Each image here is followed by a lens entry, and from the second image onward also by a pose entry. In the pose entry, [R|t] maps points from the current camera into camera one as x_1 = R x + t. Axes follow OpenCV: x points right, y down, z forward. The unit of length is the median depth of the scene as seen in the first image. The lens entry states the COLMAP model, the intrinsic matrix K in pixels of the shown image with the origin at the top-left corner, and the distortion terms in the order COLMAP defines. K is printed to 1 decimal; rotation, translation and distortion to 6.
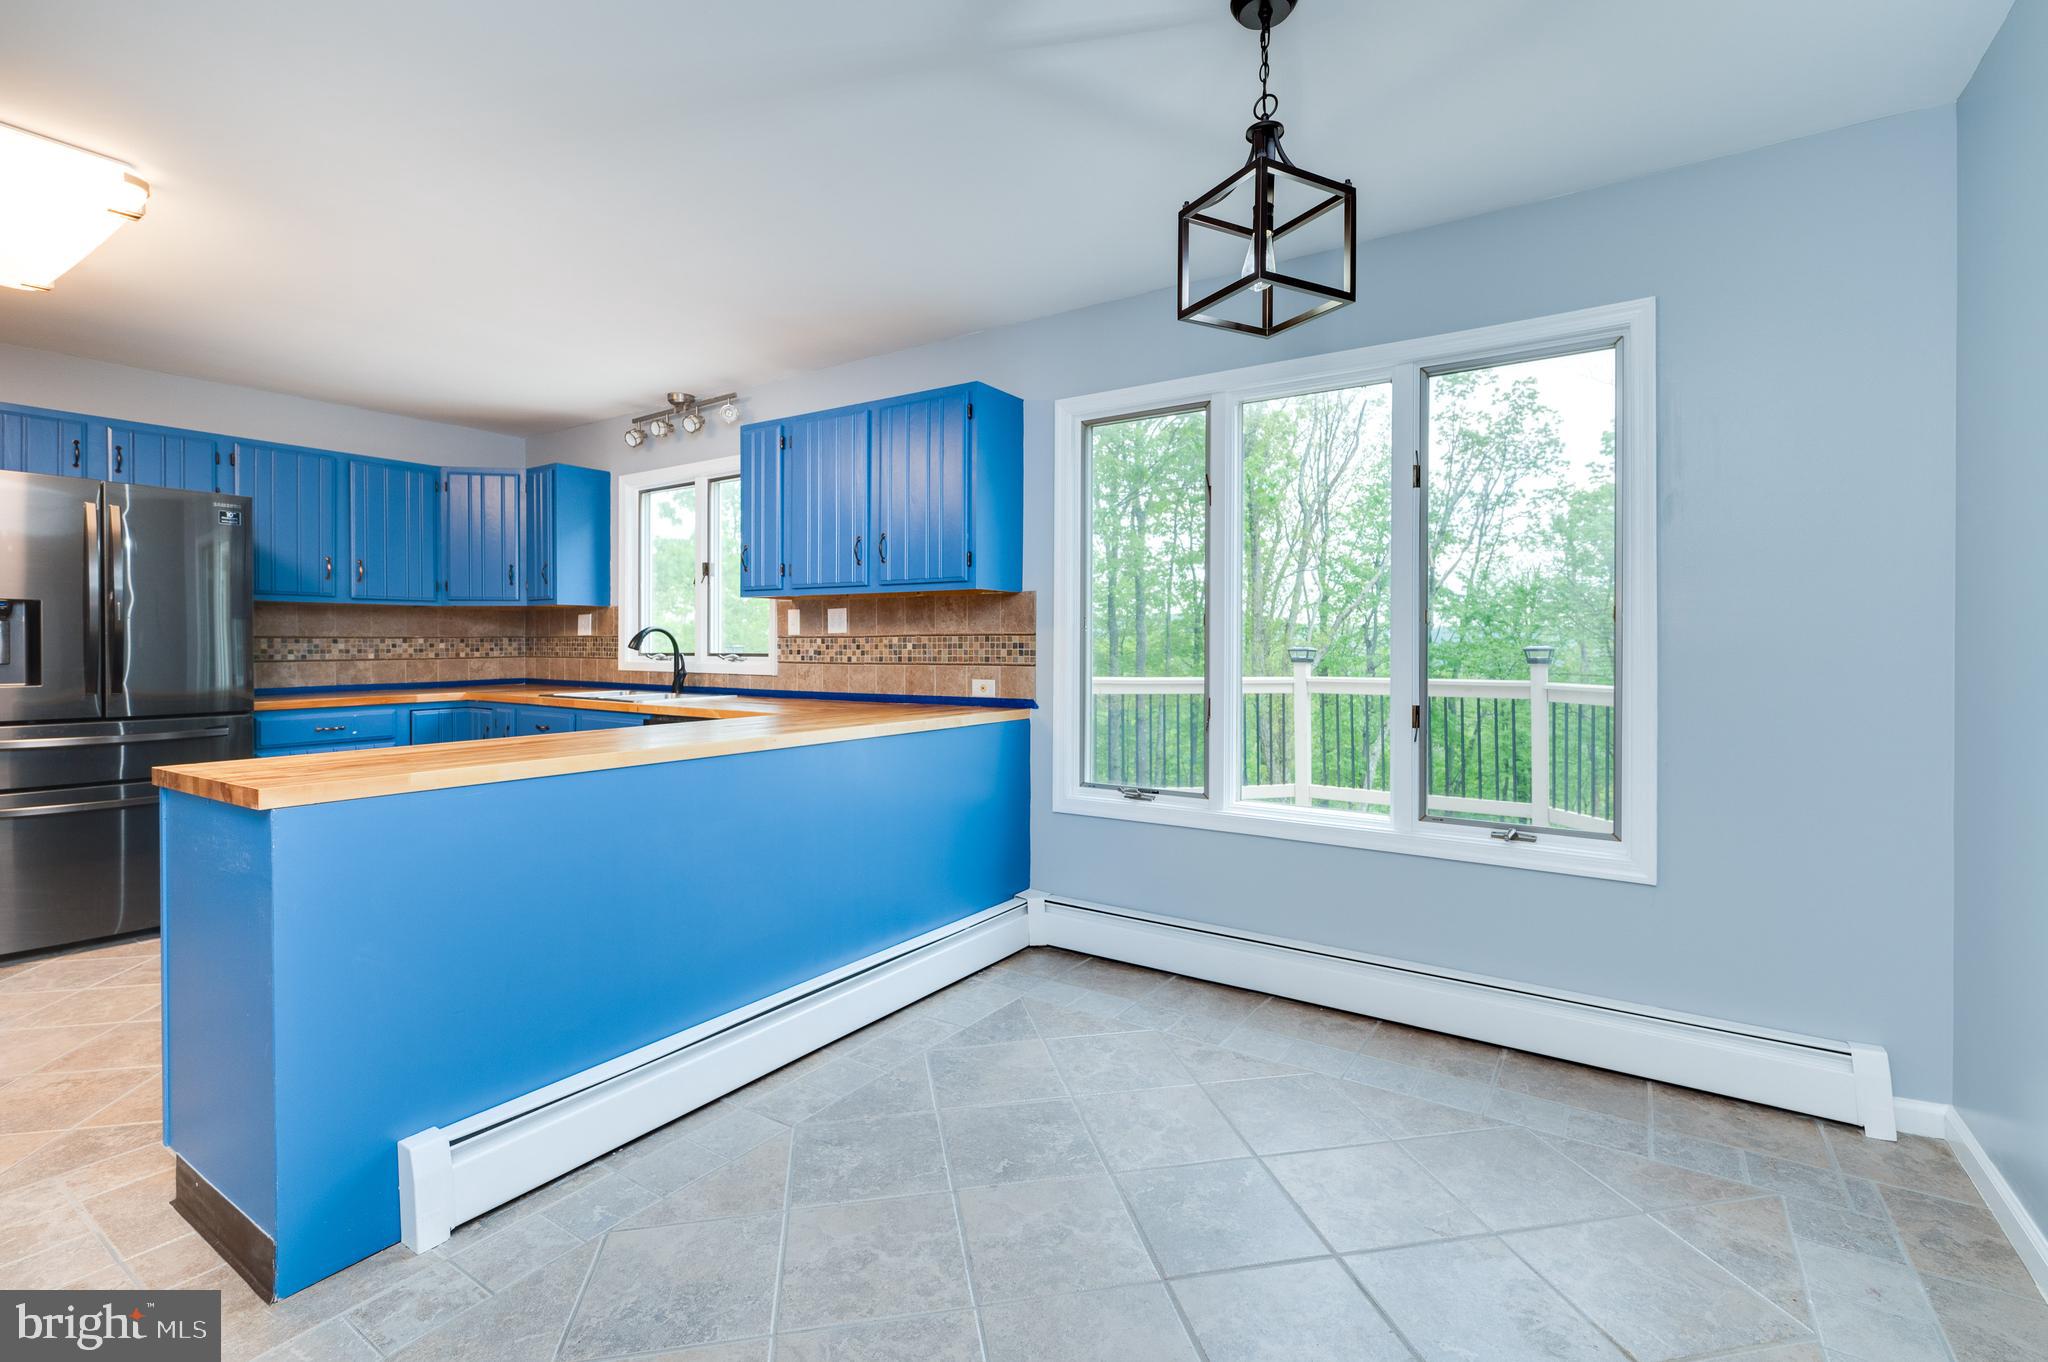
lens RADIAL K [[911.7, 0, 1060.4], [0, 911.7, 659.4], [0, 0, 1]] dist [-0.007040, 0.000181]
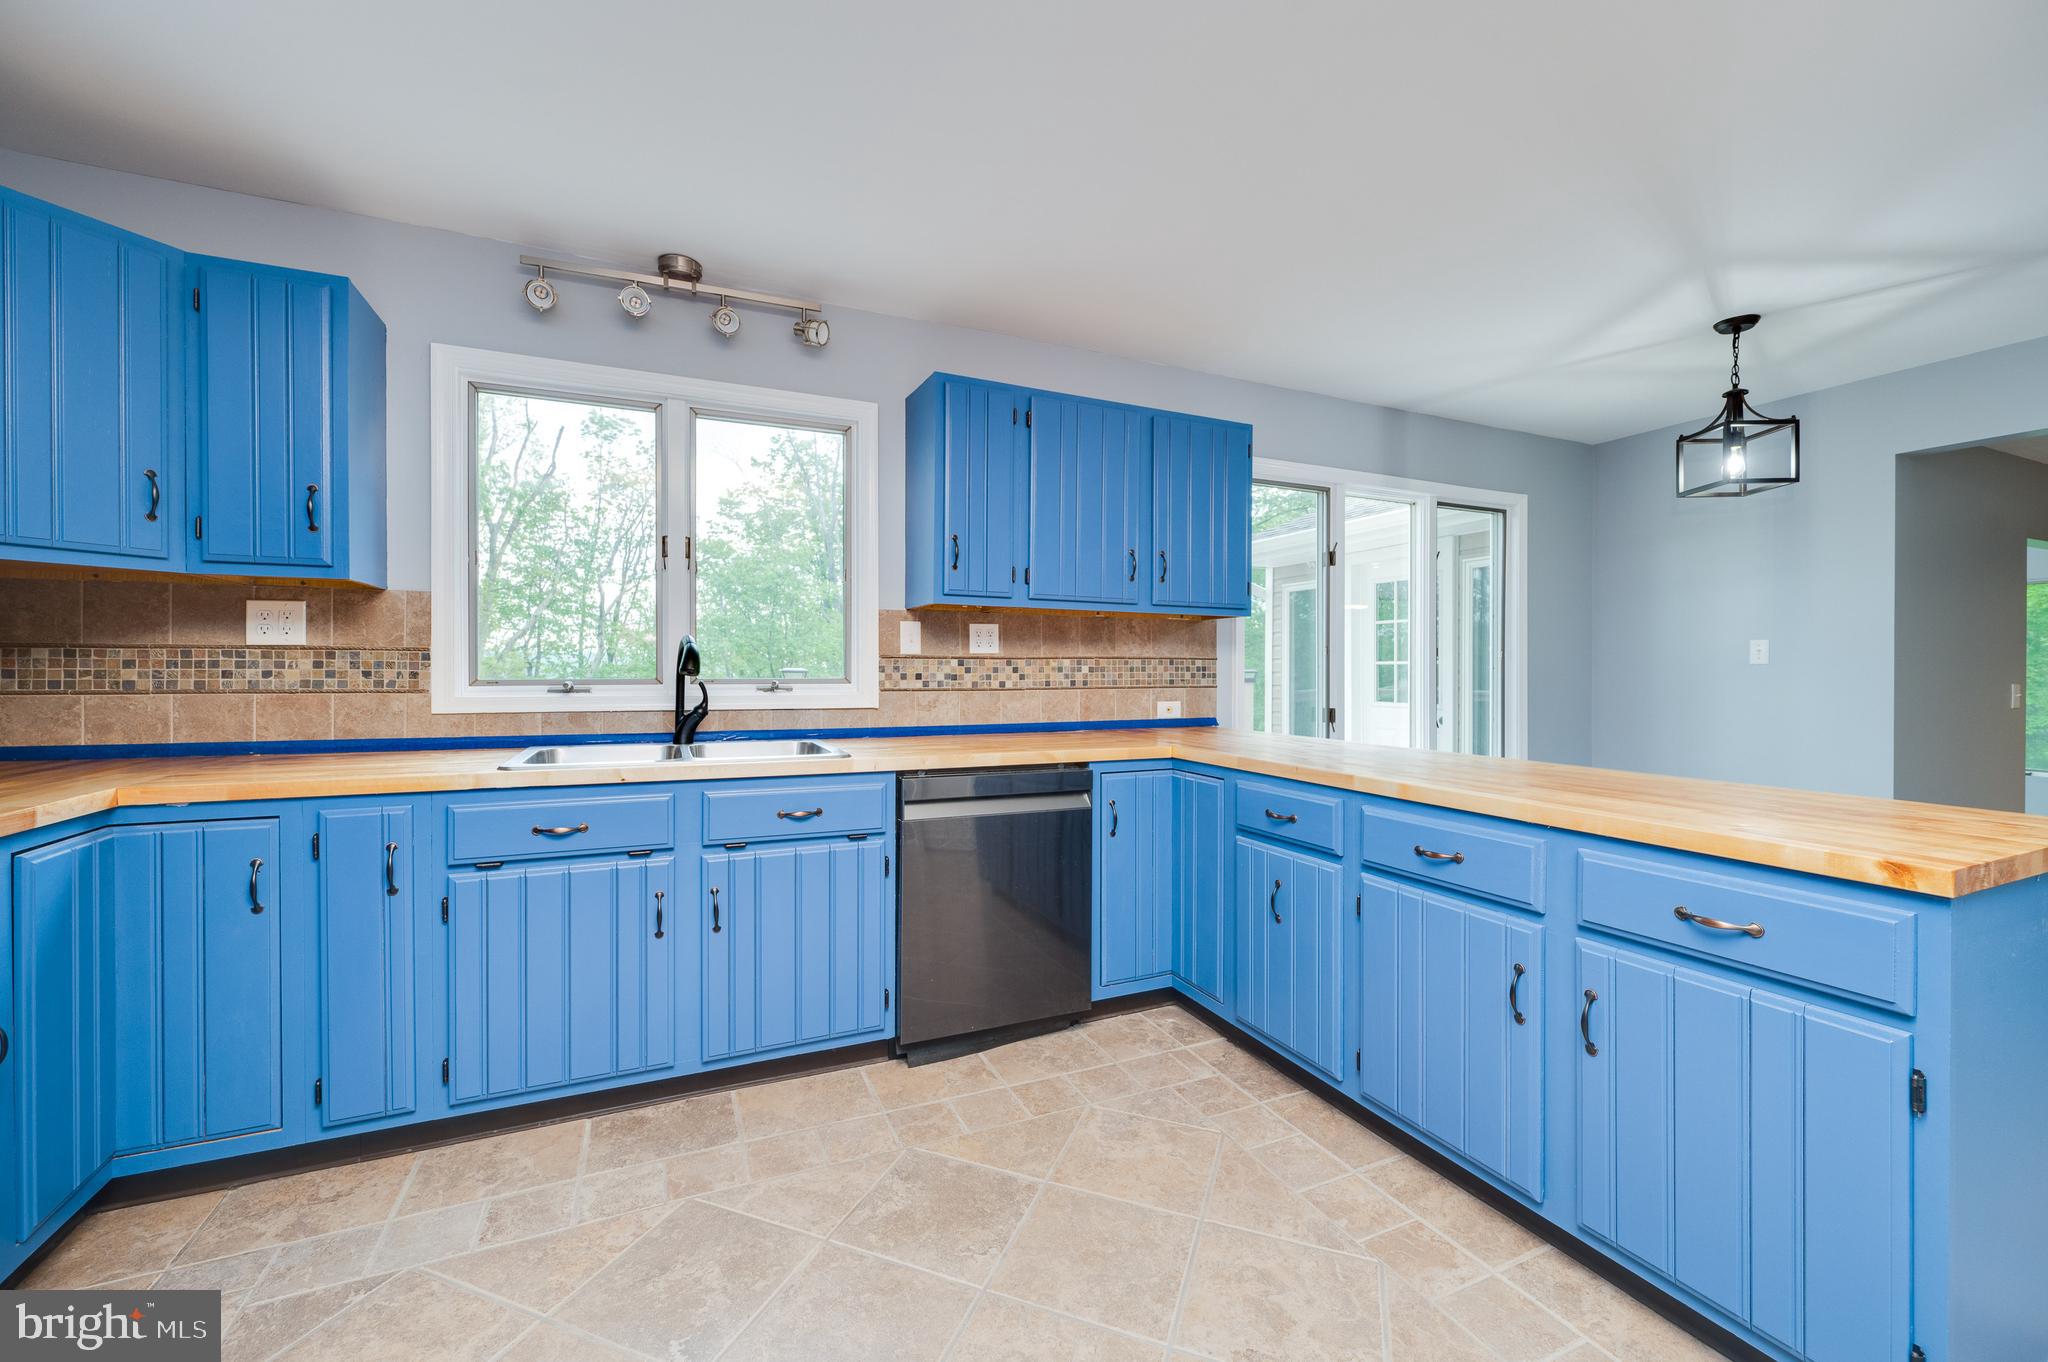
lens RADIAL K [[802.2, 0, 1024.1], [0, 802.2, 670.6], [0, 0, 1]] dist [-0.001190, 0.000259]
pose [[0.561434, -0.000091, 0.827521, -0.858846], [0.010551, 0.999919, -0.007049, -0.007776], [-0.827454, 0.012688, 0.561390, 0.572647]]
